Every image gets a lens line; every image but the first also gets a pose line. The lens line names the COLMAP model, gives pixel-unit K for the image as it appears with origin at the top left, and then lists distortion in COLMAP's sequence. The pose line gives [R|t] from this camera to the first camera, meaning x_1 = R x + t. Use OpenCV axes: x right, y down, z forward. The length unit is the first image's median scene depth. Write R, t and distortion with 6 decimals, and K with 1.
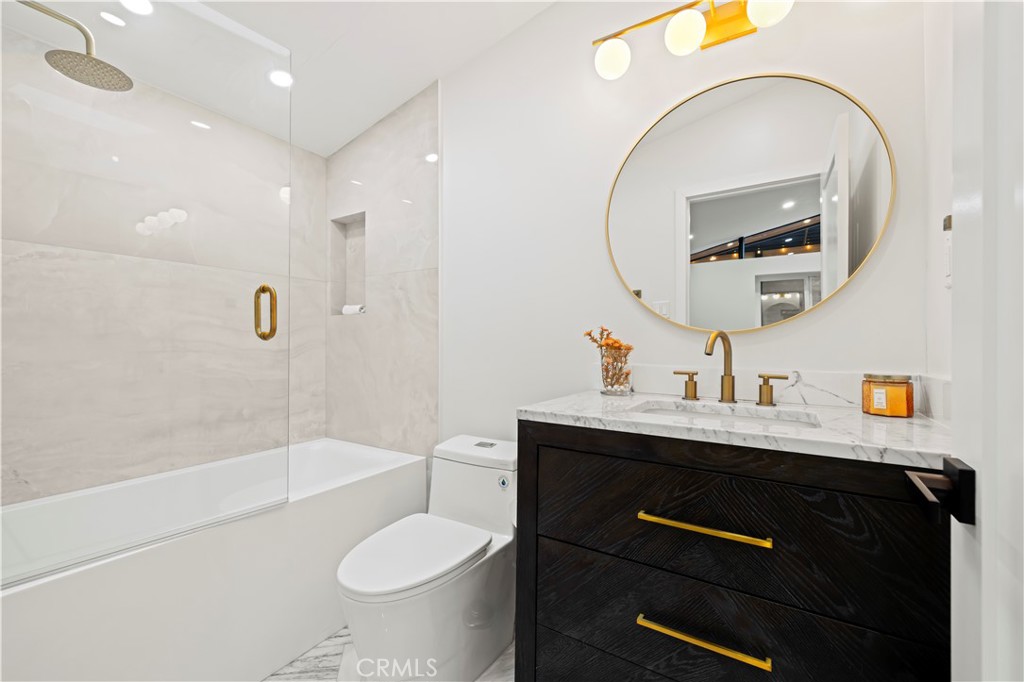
lens RADIAL K [[425.0, 0, 508.5], [0, 425.0, 337.9], [0, 0, 1]] dist [-0.000844, 0.000190]
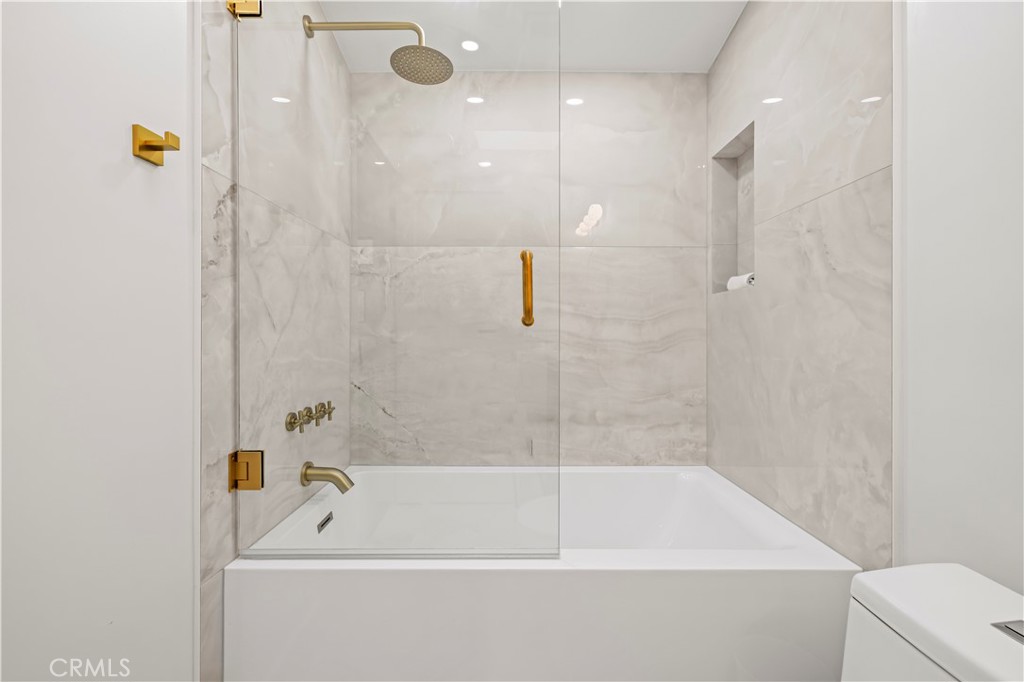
lens RADIAL K [[431.9, 0, 510.2], [0, 431.9, 335.2], [0, 0, 1]] dist [0.000211, -0.000035]
pose [[0.538962, 0.001955, -0.842328, 0.004602], [0.005954, 0.999963, 0.006130, 0.014811], [0.842309, -0.008320, 0.538931, 0.549457]]
